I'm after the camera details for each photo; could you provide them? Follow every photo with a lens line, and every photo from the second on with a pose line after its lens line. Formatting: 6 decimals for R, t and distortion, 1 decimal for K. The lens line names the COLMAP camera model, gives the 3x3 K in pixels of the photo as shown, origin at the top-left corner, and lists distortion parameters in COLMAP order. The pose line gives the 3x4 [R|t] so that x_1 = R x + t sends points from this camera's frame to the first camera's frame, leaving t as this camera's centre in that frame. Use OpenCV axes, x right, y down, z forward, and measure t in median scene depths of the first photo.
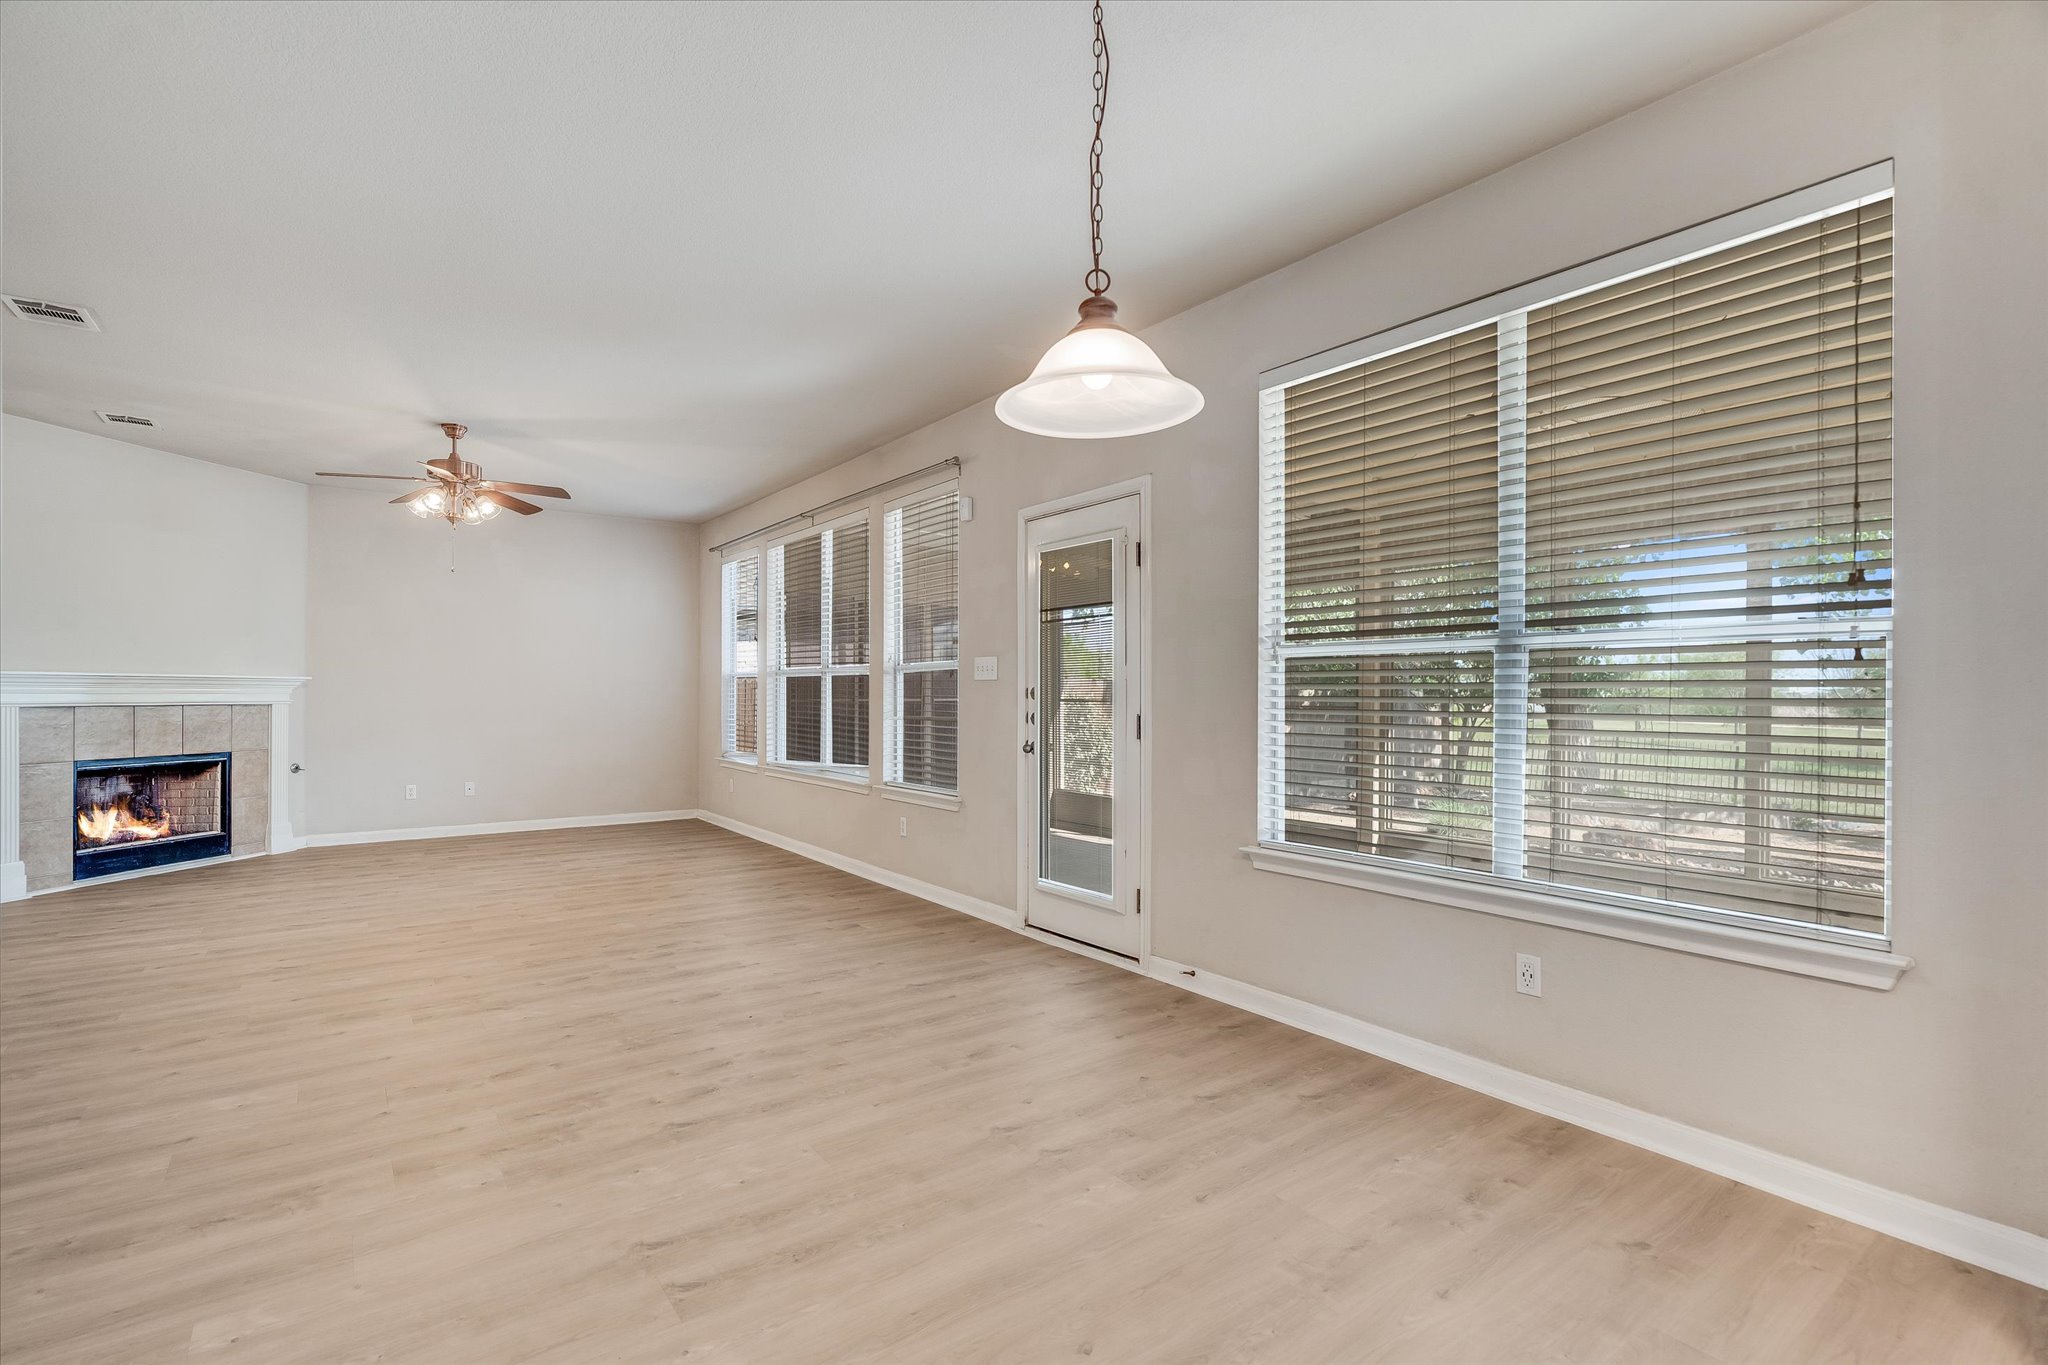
lens RADIAL K [[953.2, 0, 1048.0], [0, 953.2, 687.5], [0, 0, 1]] dist [-0.002492, -0.000236]
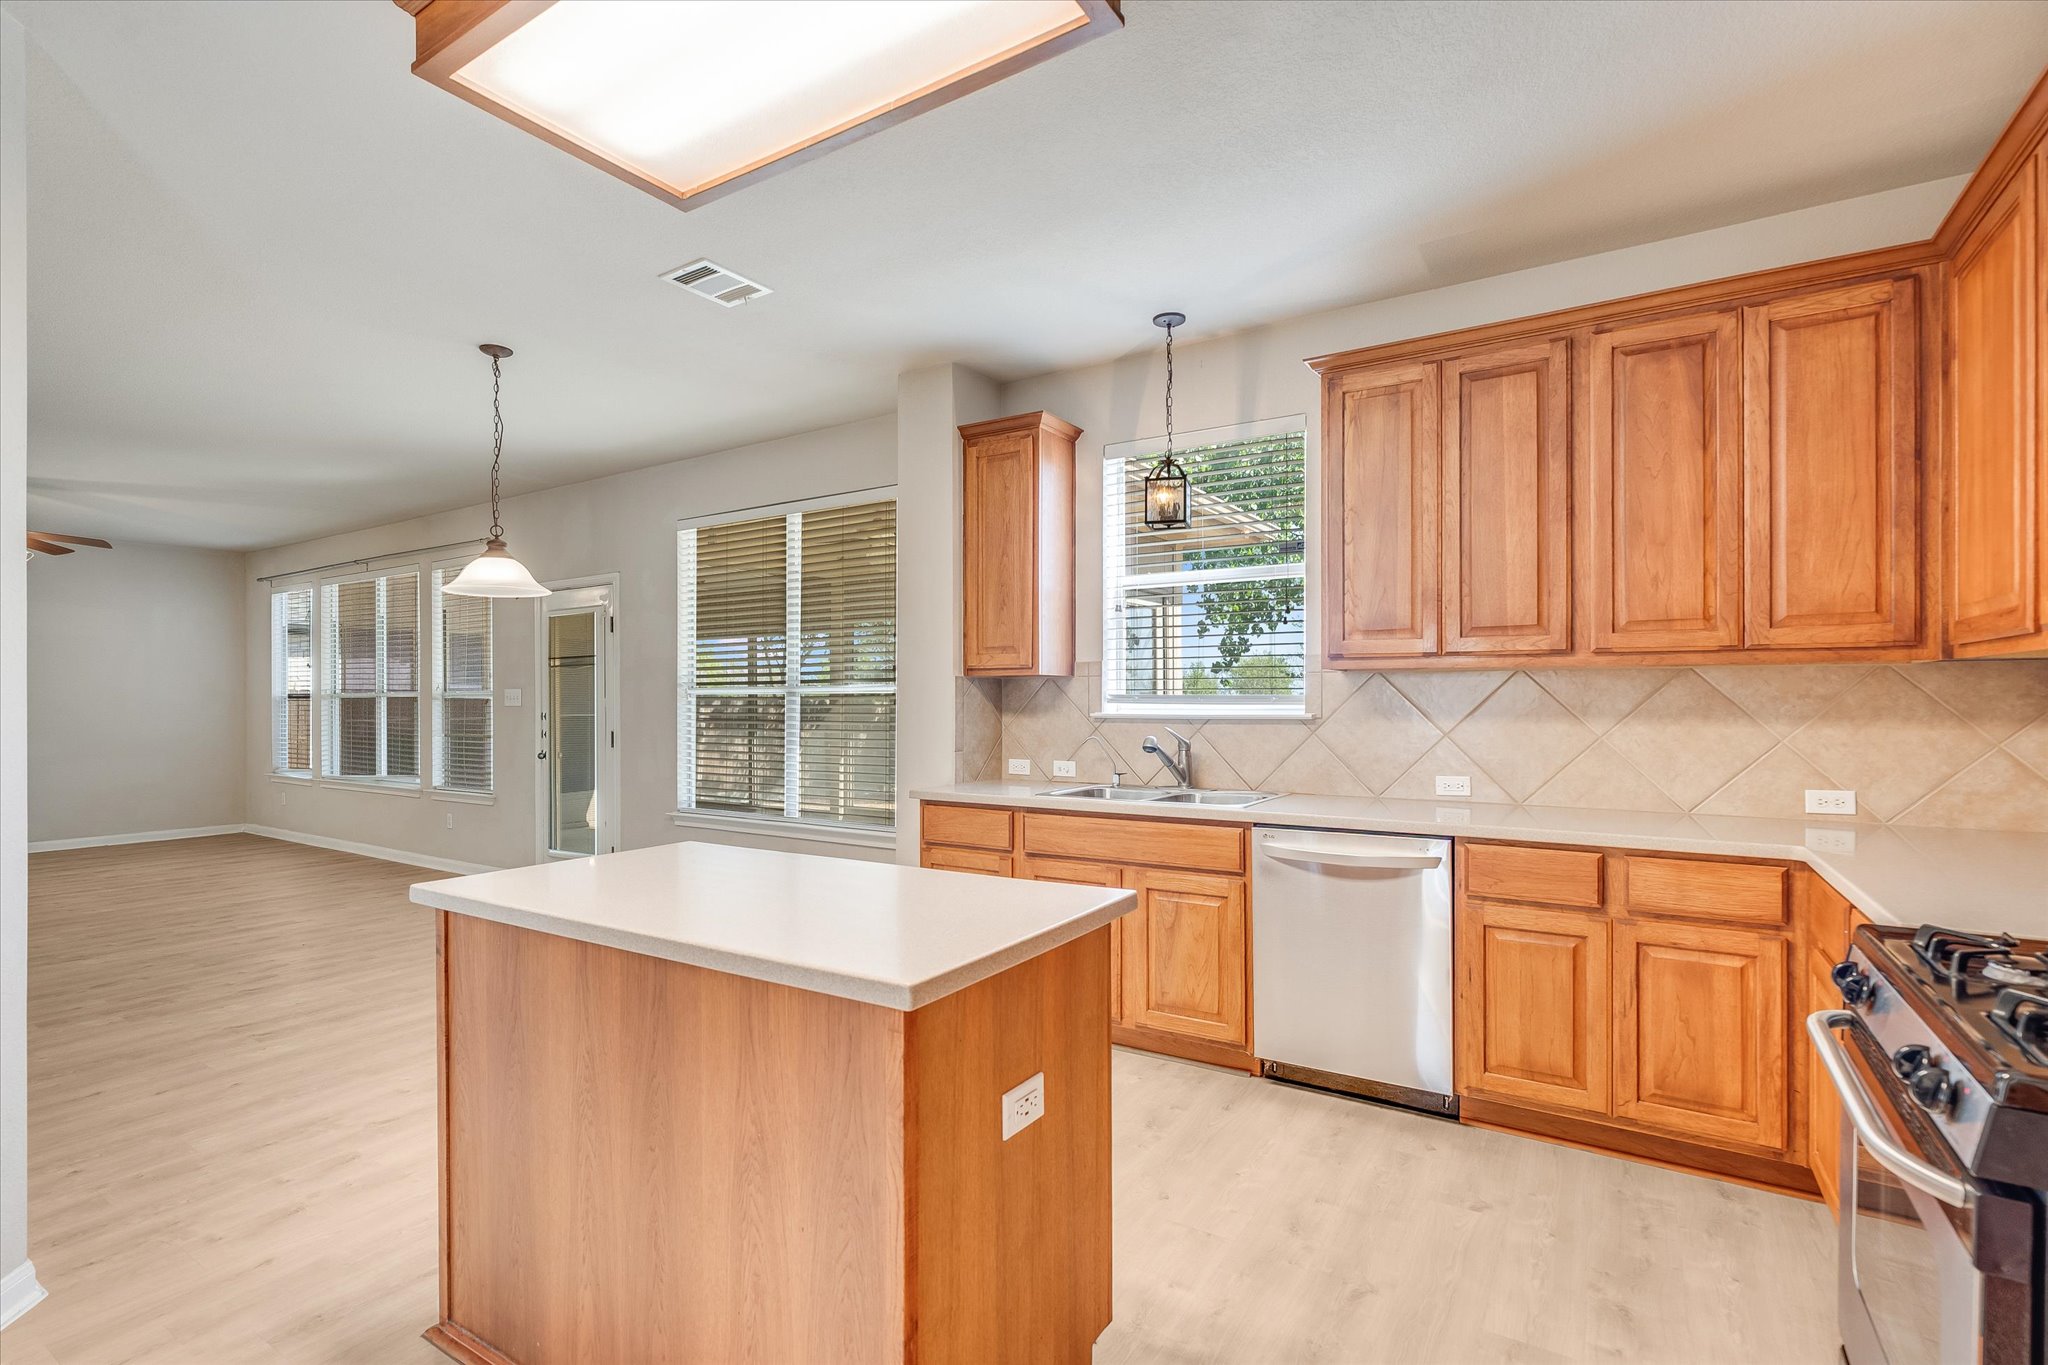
lens RADIAL K [[948.4, 0, 1020.7], [0, 948.4, 701.4], [0, 0, 1]] dist [-0.001737, -0.000338]
pose [[0.940928, 0.000094, 0.338608, 0.141815], [-0.000096, 1.000000, -0.000010, -0.013354], [-0.338608, -0.000023, 0.940928, -0.454387]]
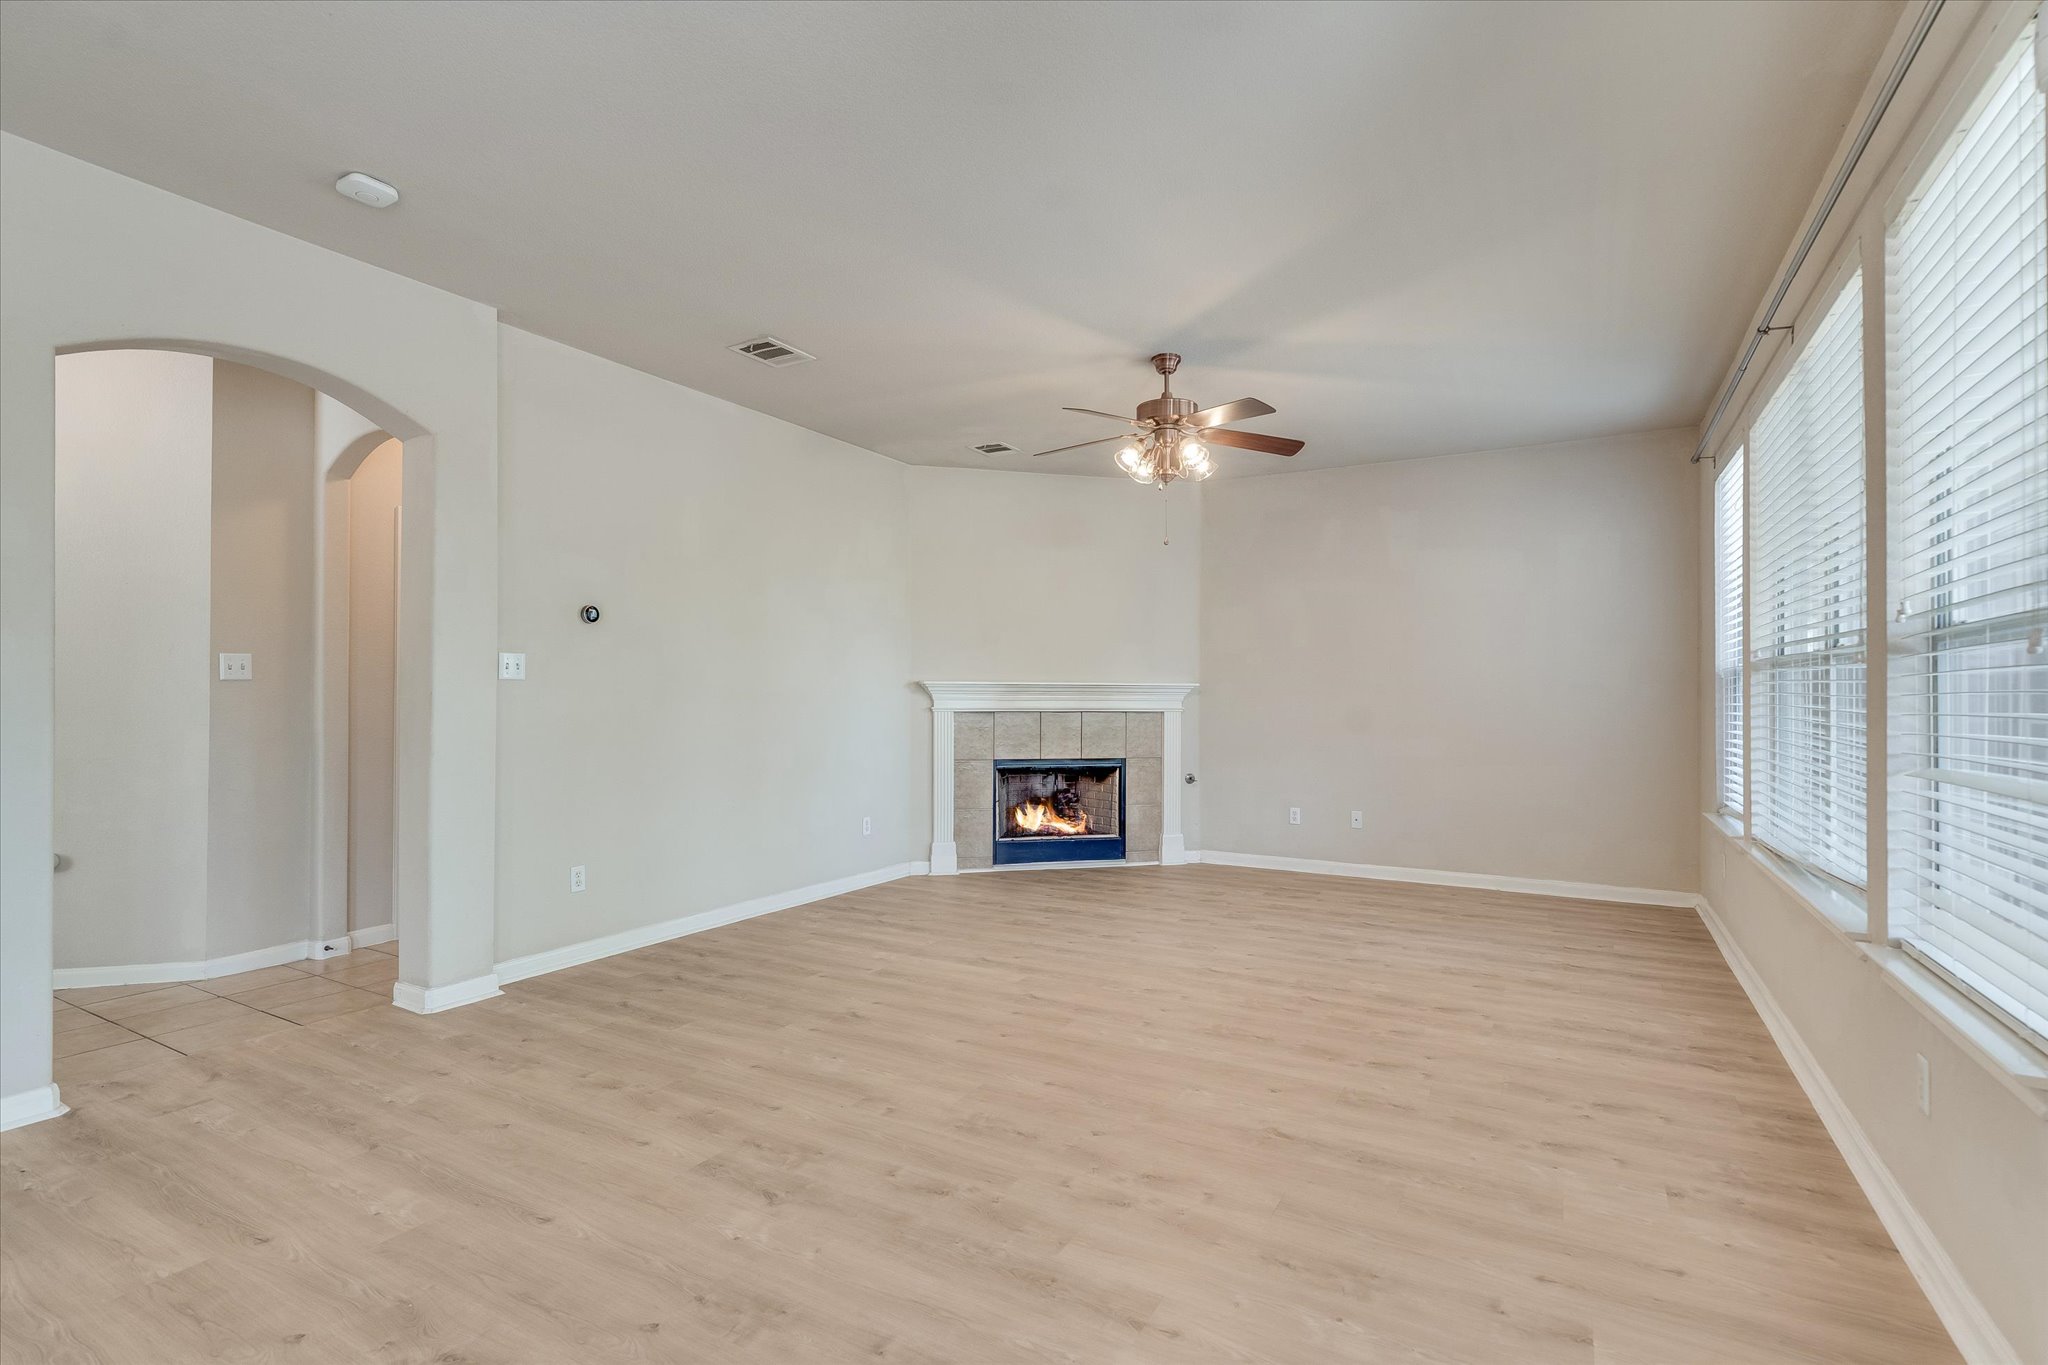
lens RADIAL K [[953.2, 0, 1048.0], [0, 953.2, 687.5], [0, 0, 1]] dist [-0.002492, -0.000236]
pose [[0.381663, -0.010437, -0.924243, 0.053831], [0.001958, 0.999943, -0.010483, 0.002888], [0.924300, 0.002192, 0.381661, 0.590087]]
